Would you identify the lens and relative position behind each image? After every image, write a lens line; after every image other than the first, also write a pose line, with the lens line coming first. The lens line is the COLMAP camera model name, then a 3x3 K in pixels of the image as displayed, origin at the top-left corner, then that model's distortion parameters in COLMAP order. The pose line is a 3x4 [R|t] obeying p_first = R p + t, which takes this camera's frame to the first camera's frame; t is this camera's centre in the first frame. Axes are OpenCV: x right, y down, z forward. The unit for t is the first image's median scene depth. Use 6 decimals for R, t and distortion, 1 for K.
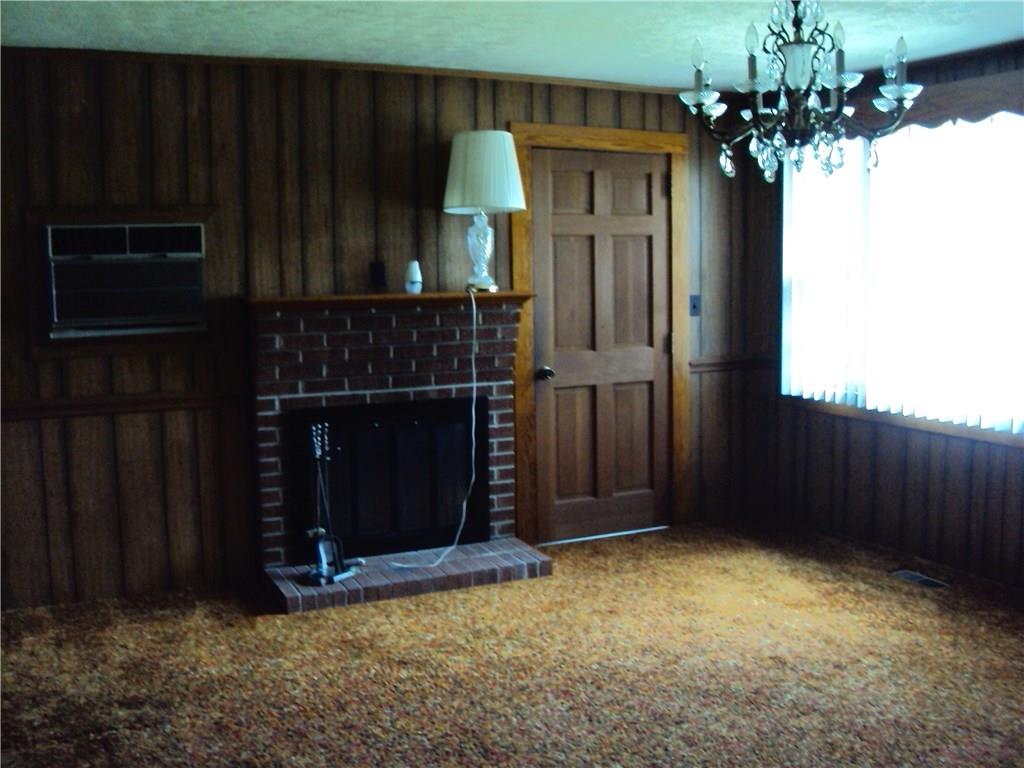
lens RADIAL K [[1056.3, 0, 512.9], [0, 1056.3, 388.7], [0, 0, 1]] dist [-0.135699, 0.000000]
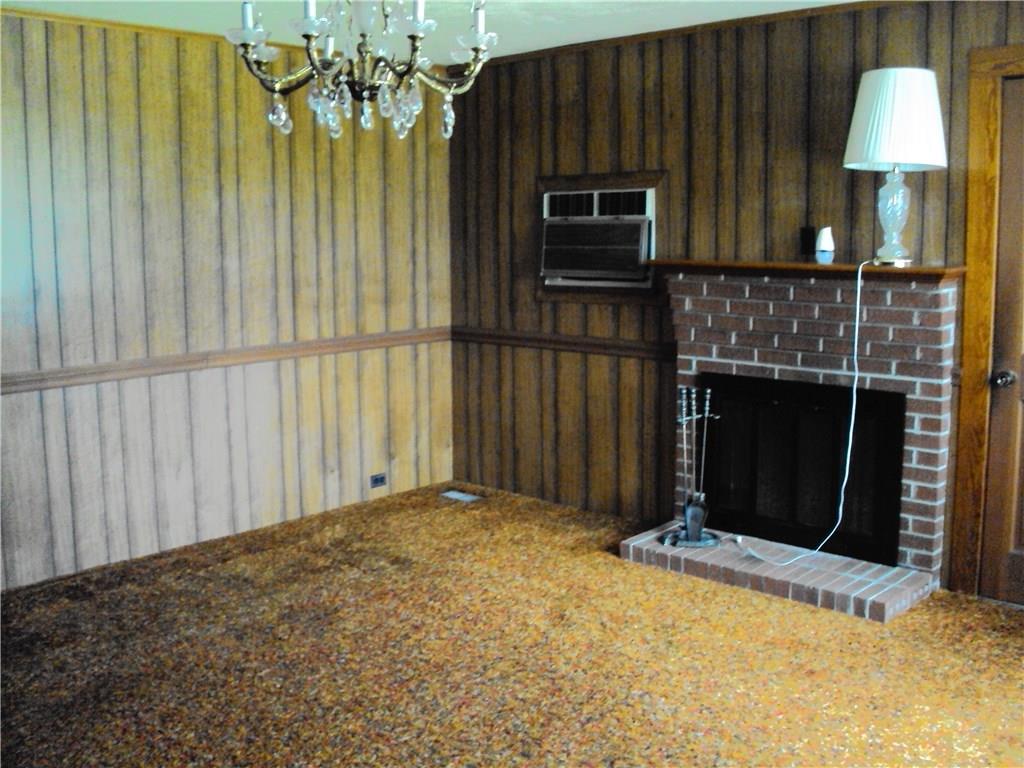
lens RADIAL K [[1056.3, 0, 514.5], [0, 1056.3, 376.1], [0, 0, 1]] dist [-0.135699, 0.000000]
pose [[0.365330, 0.136939, -0.920751, 0.663544], [-0.107503, 0.988709, 0.104392, -0.063178], [0.924650, 0.060846, 0.375926, 0.457666]]
